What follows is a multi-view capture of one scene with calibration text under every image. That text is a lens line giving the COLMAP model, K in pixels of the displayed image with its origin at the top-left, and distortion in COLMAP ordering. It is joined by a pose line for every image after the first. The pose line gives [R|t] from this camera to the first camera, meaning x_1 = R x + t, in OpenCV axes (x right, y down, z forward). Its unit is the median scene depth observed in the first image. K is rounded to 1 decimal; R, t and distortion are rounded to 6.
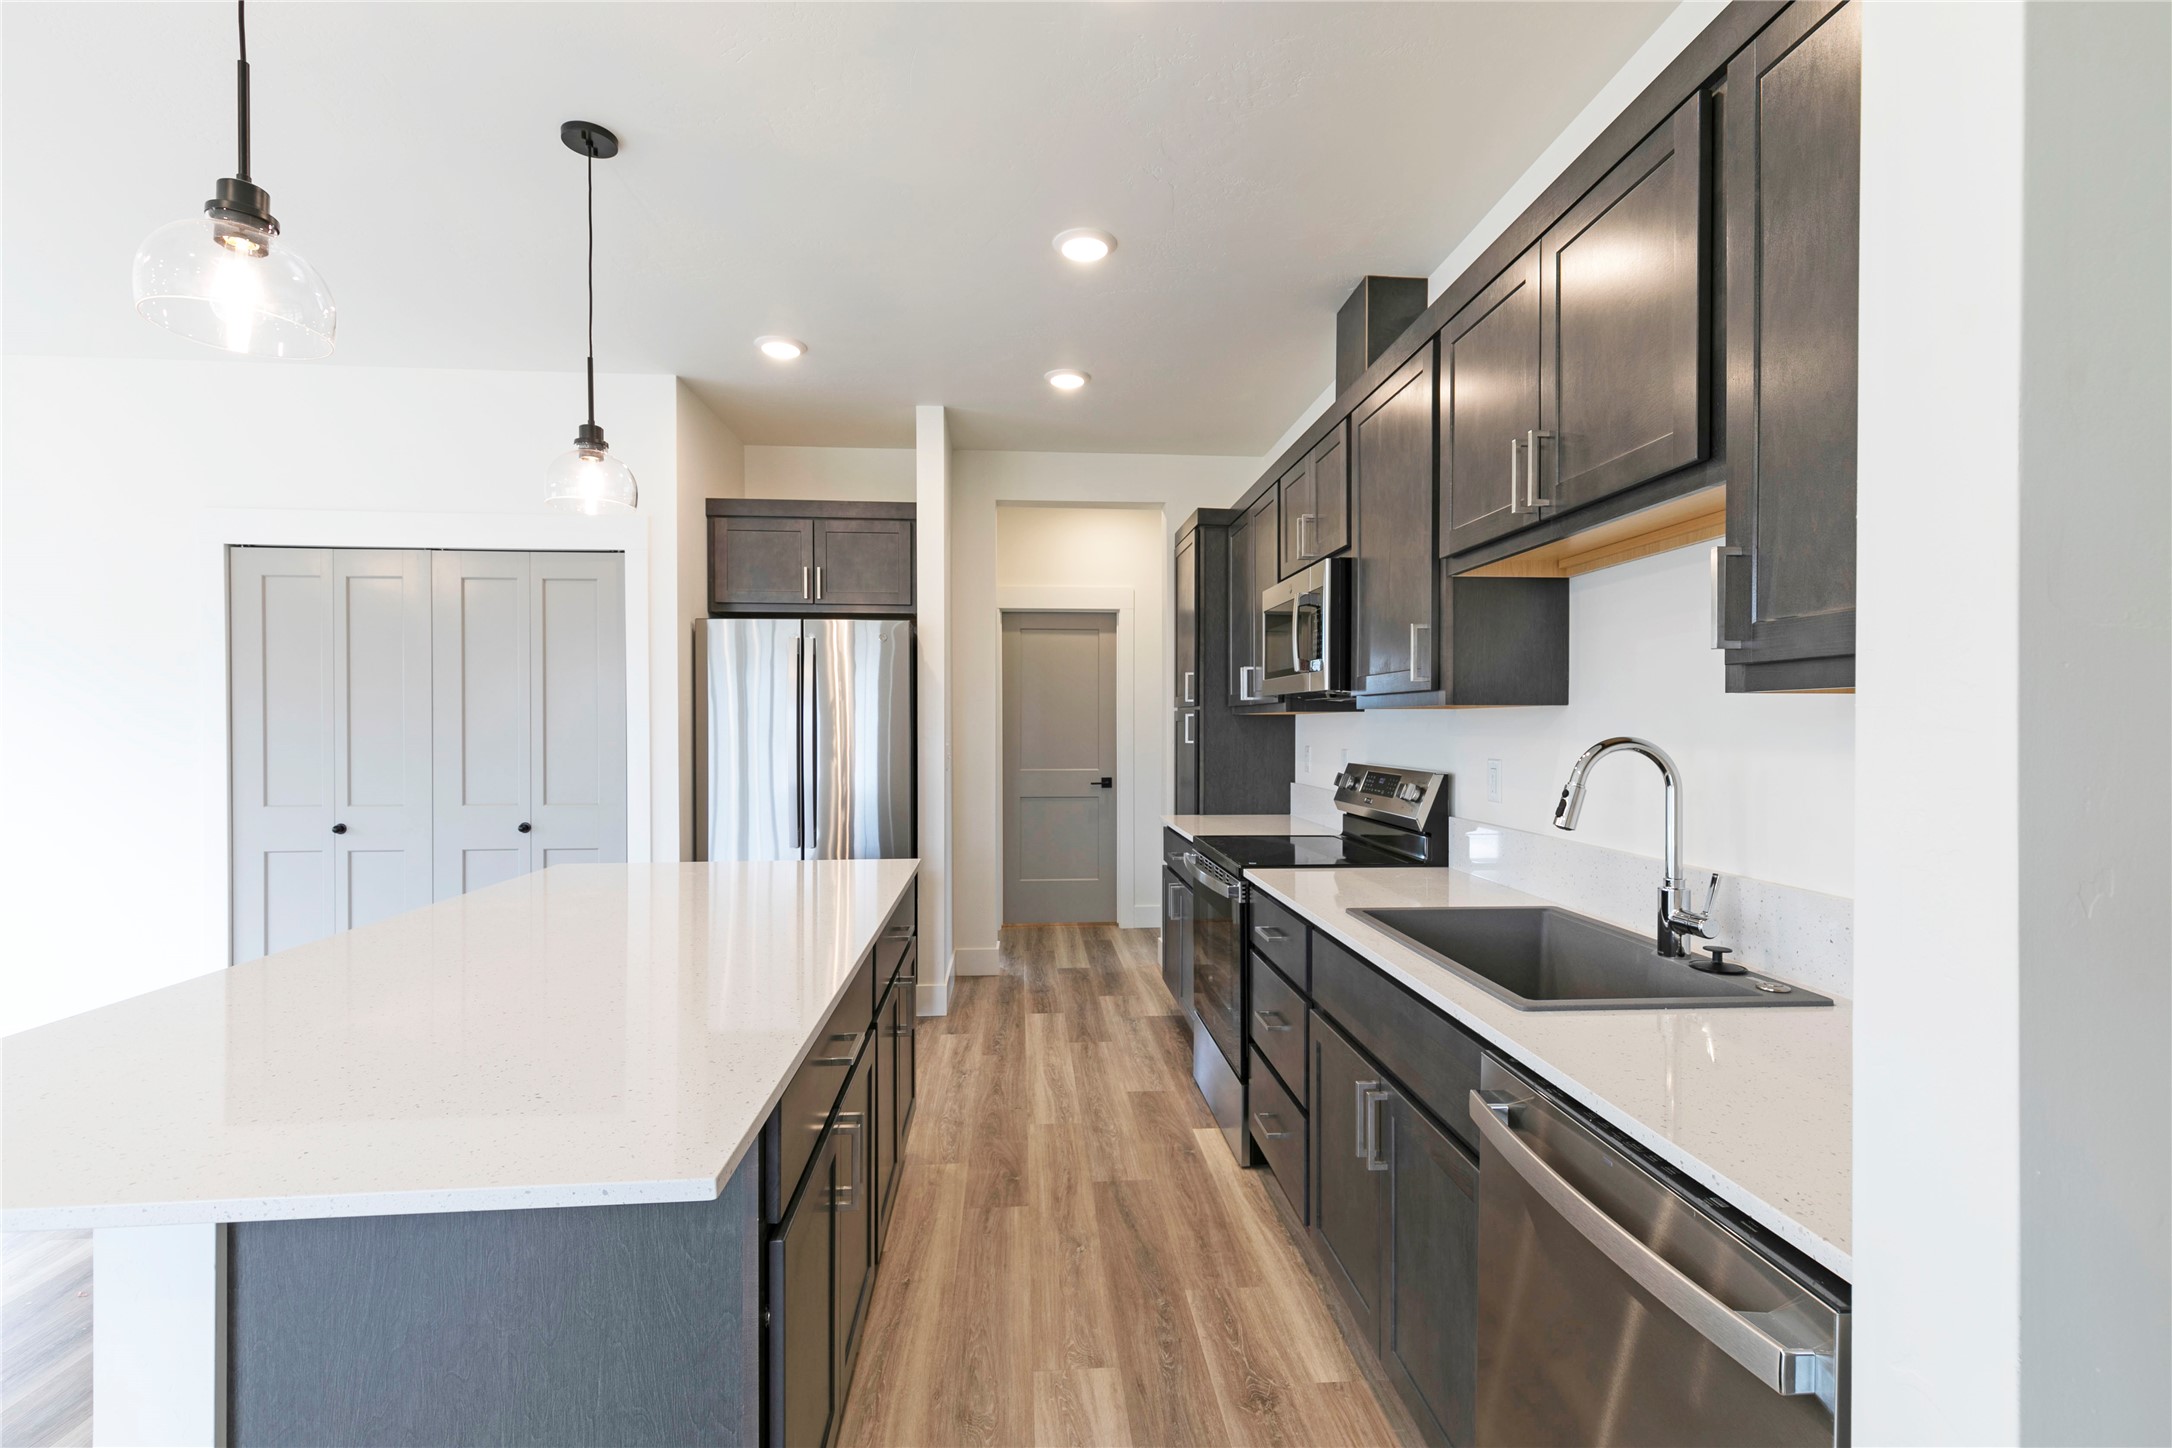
lens RADIAL K [[987.0, 0, 1092.5], [0, 987.0, 723.1], [0, 0, 1]] dist [0.001087, 0.000183]
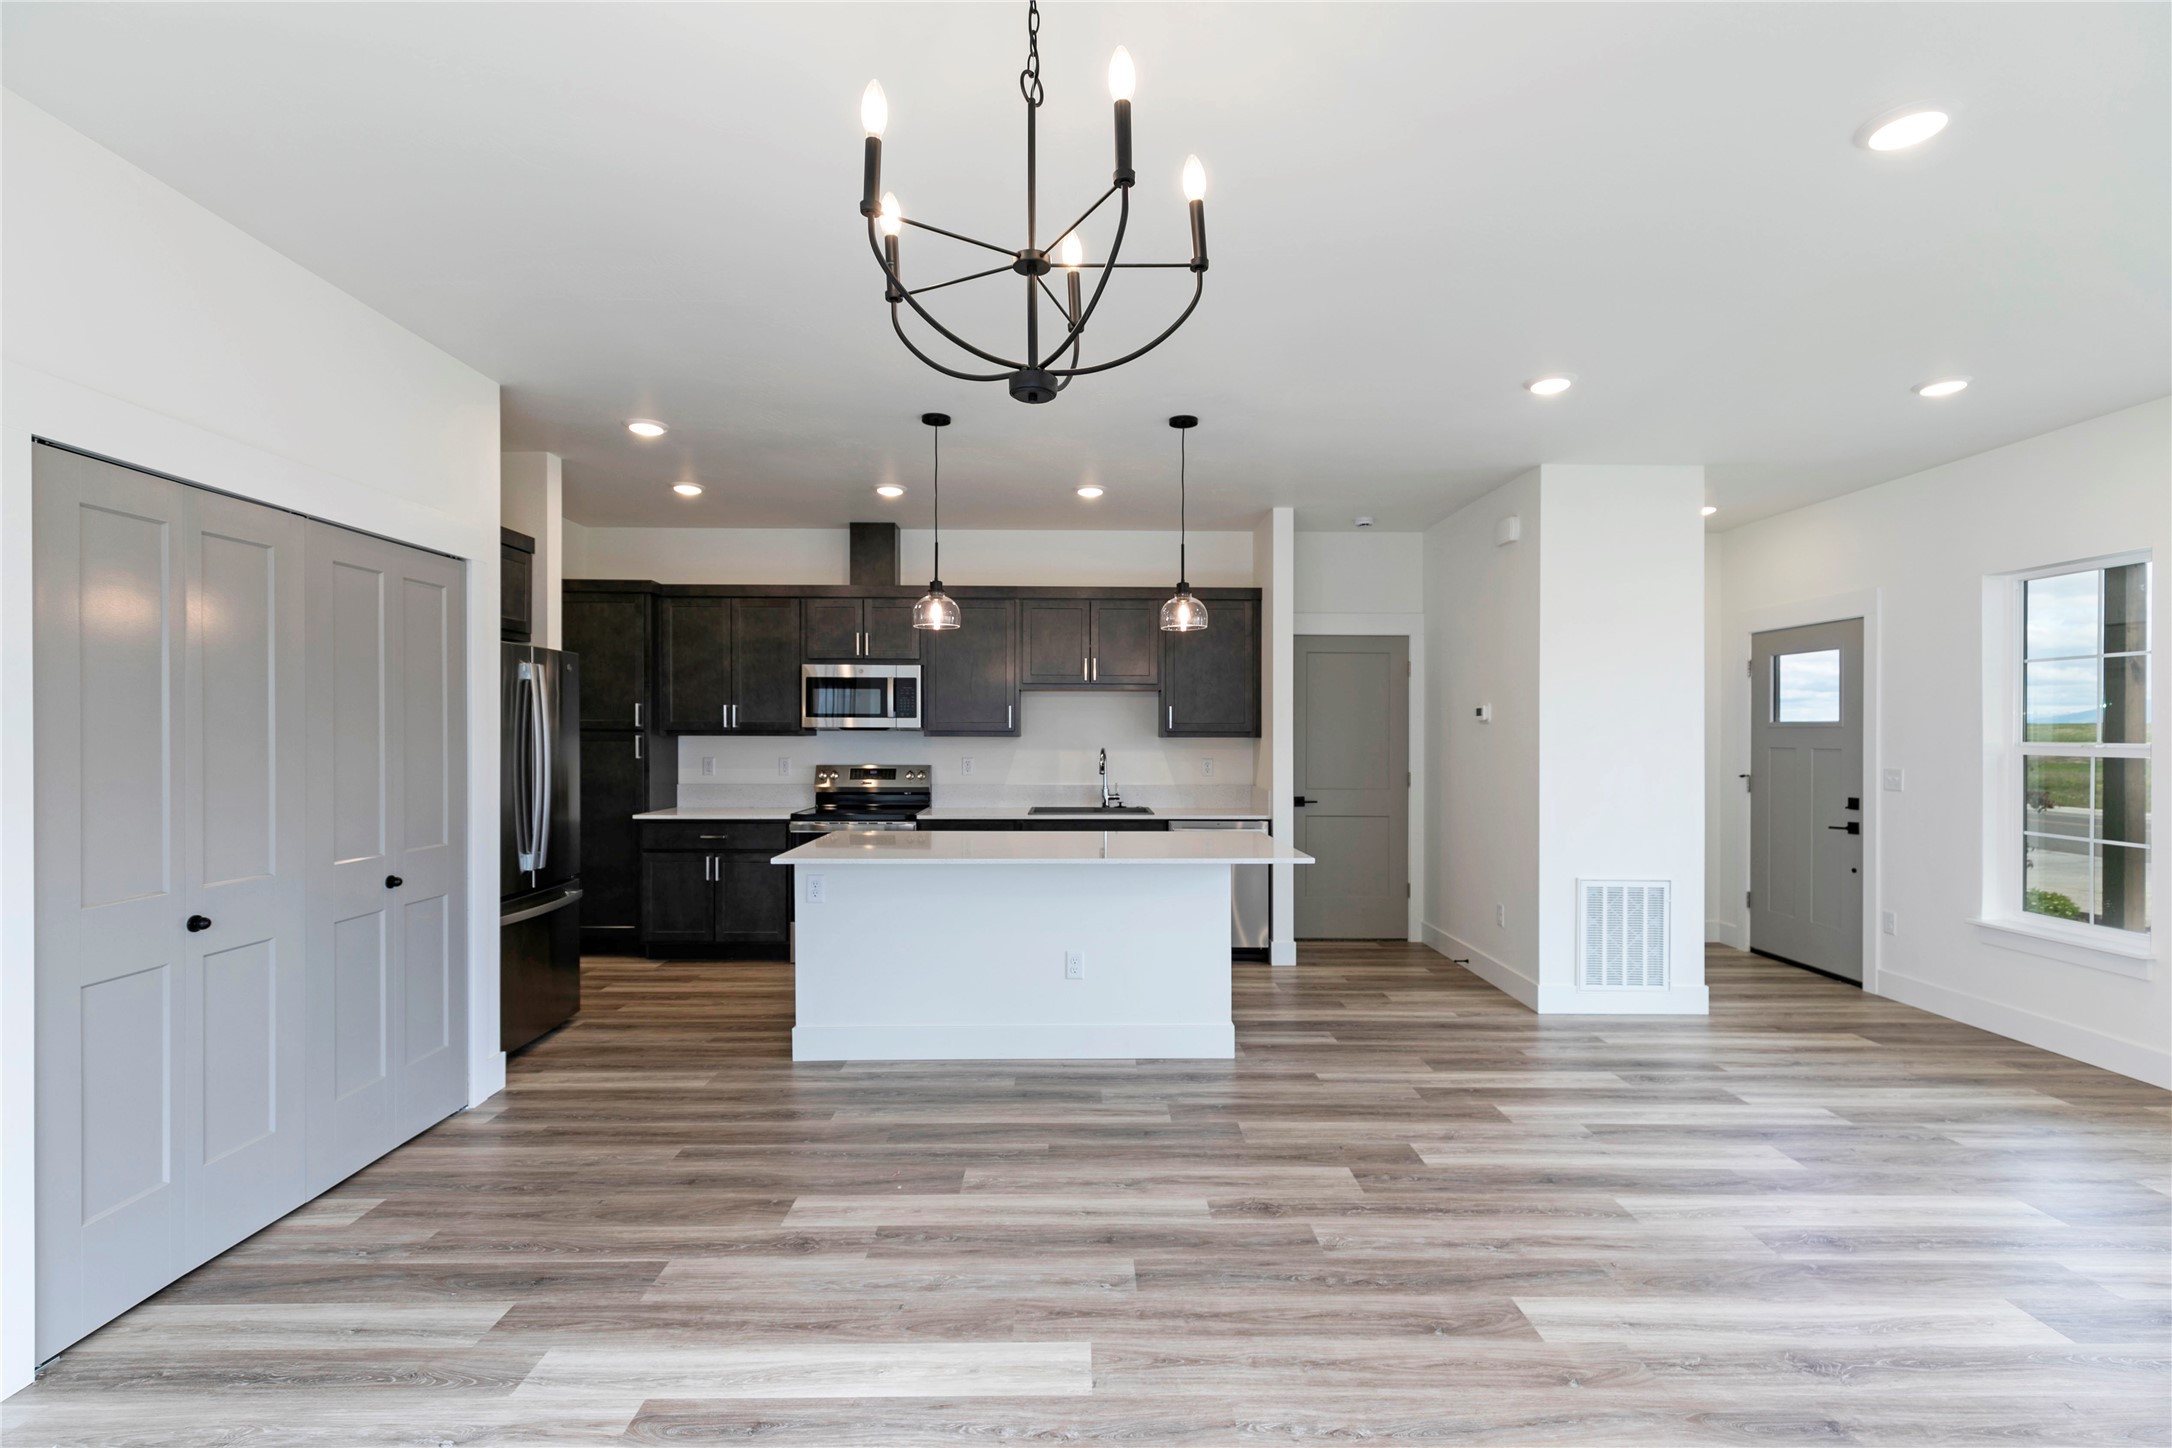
lens RADIAL K [[981.7, 0, 1088.1], [0, 981.7, 744.4], [0, 0, 1]] dist [0.005750, 0.000239]
pose [[0.063096, -0.016774, 0.997866, -1.526029], [-0.004035, 0.999846, 0.017062, -0.029575], [-0.997999, -0.005103, 0.063019, 0.427997]]
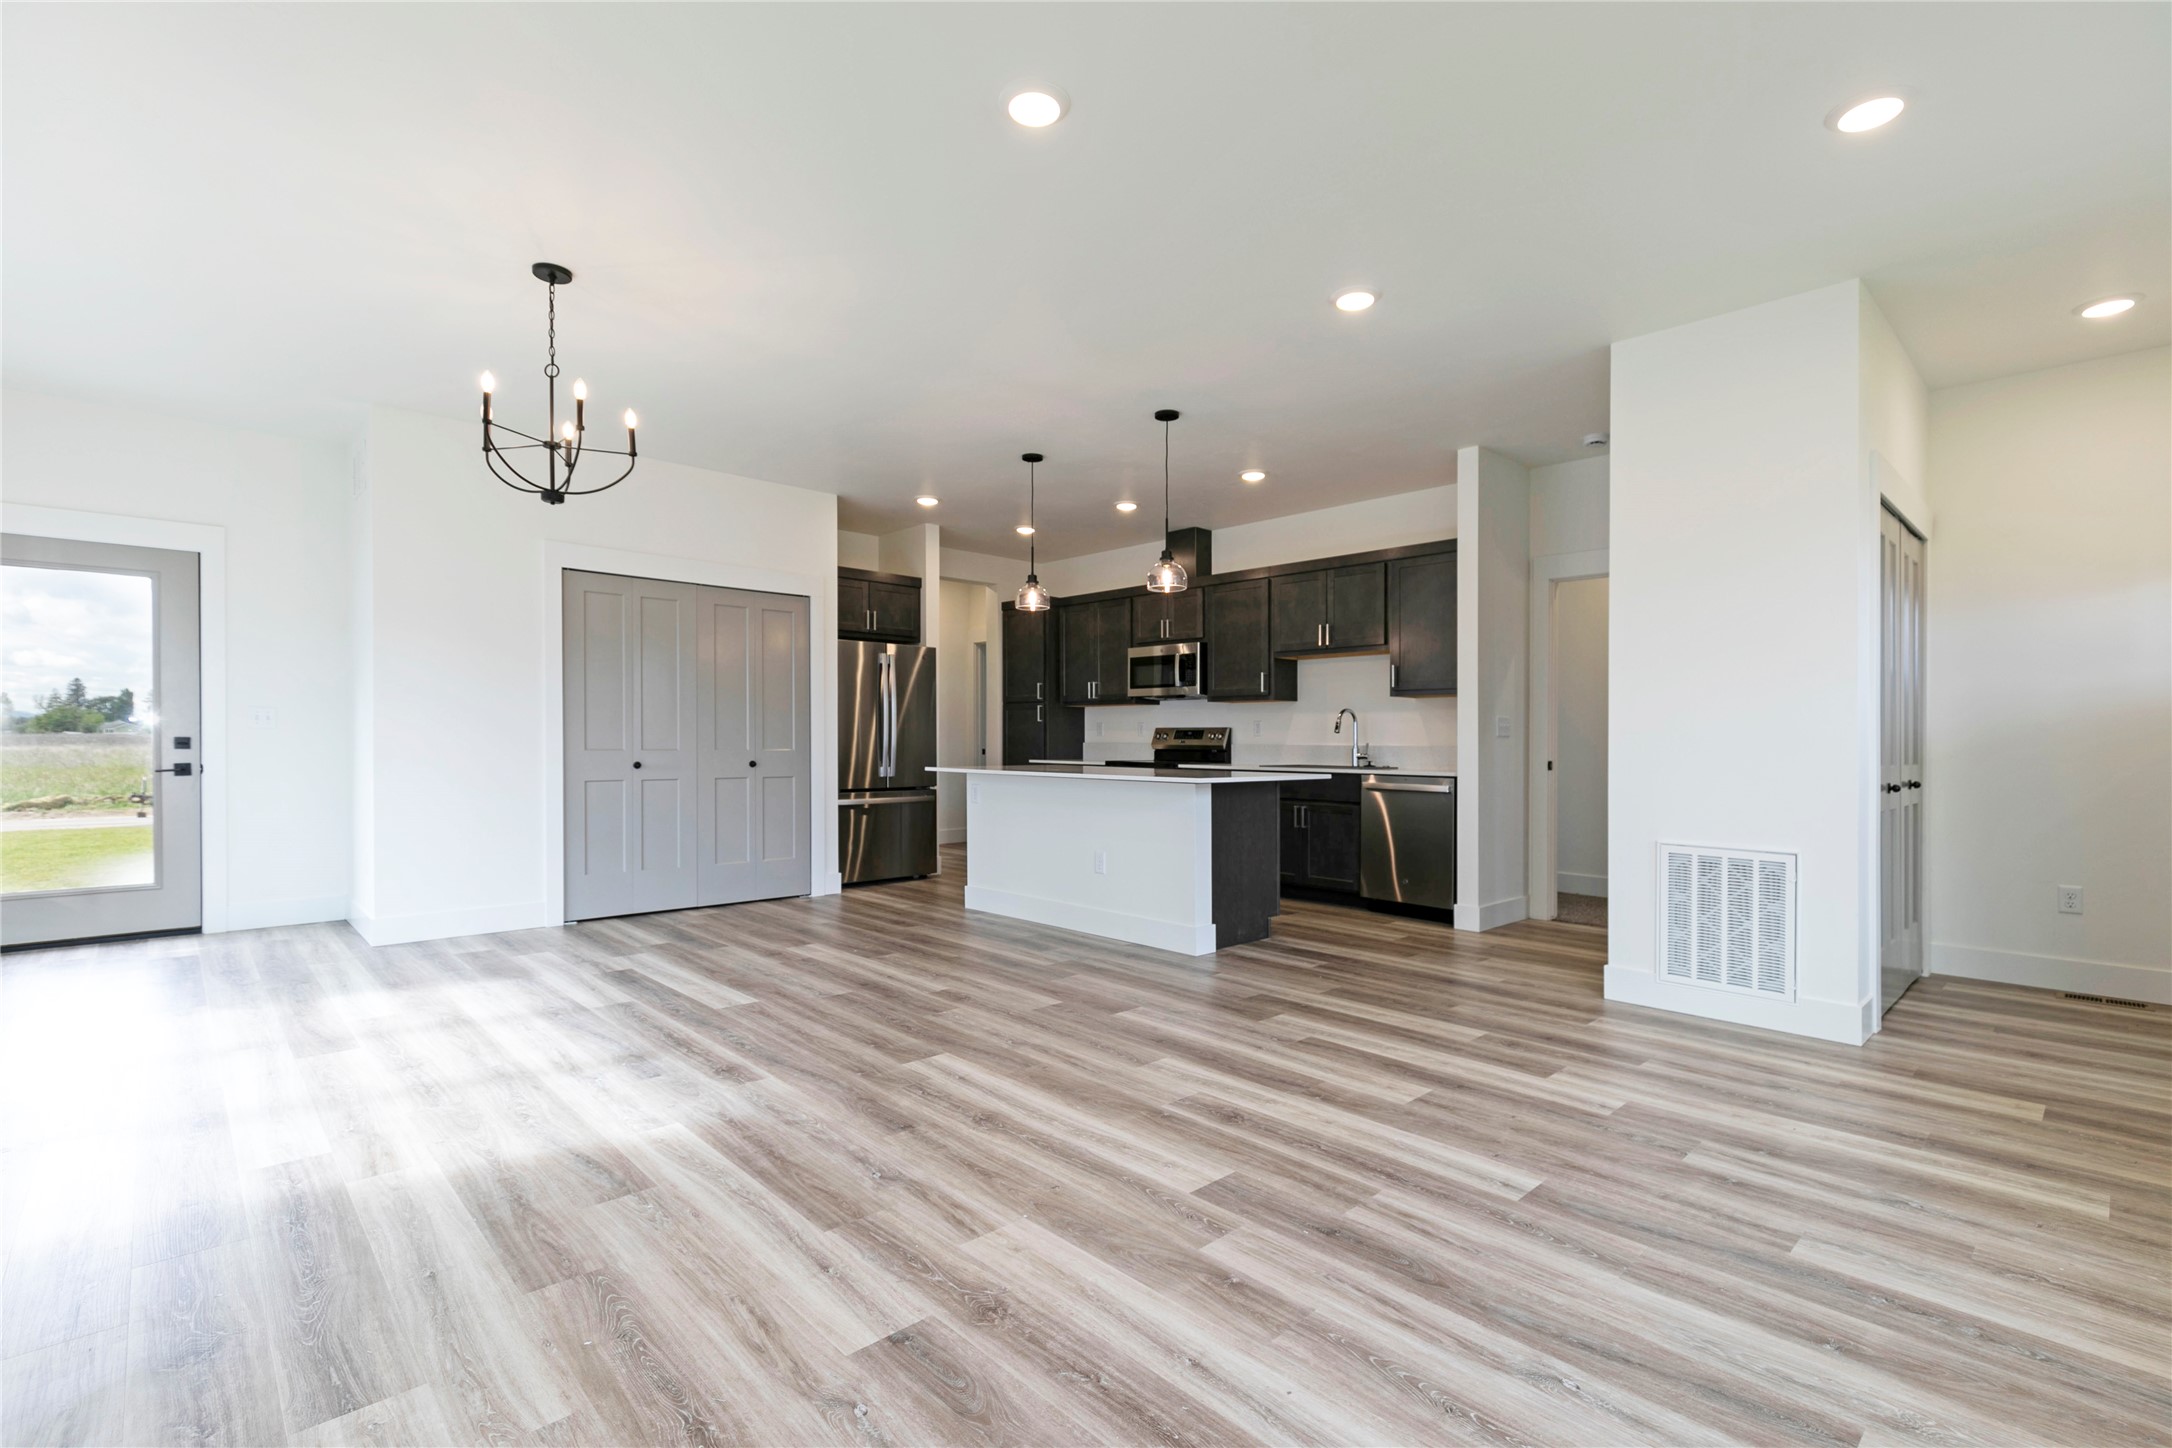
lens RADIAL K [[984.6, 0, 1090.0], [0, 984.6, 736.3], [0, 0, 1]] dist [0.004093, 0.000081]
pose [[0.776292, 0.006520, 0.630340, -1.311118], [-0.006151, 0.999977, -0.002768, 0.069424], [-0.630343, -0.001728, 0.776315, -0.654364]]
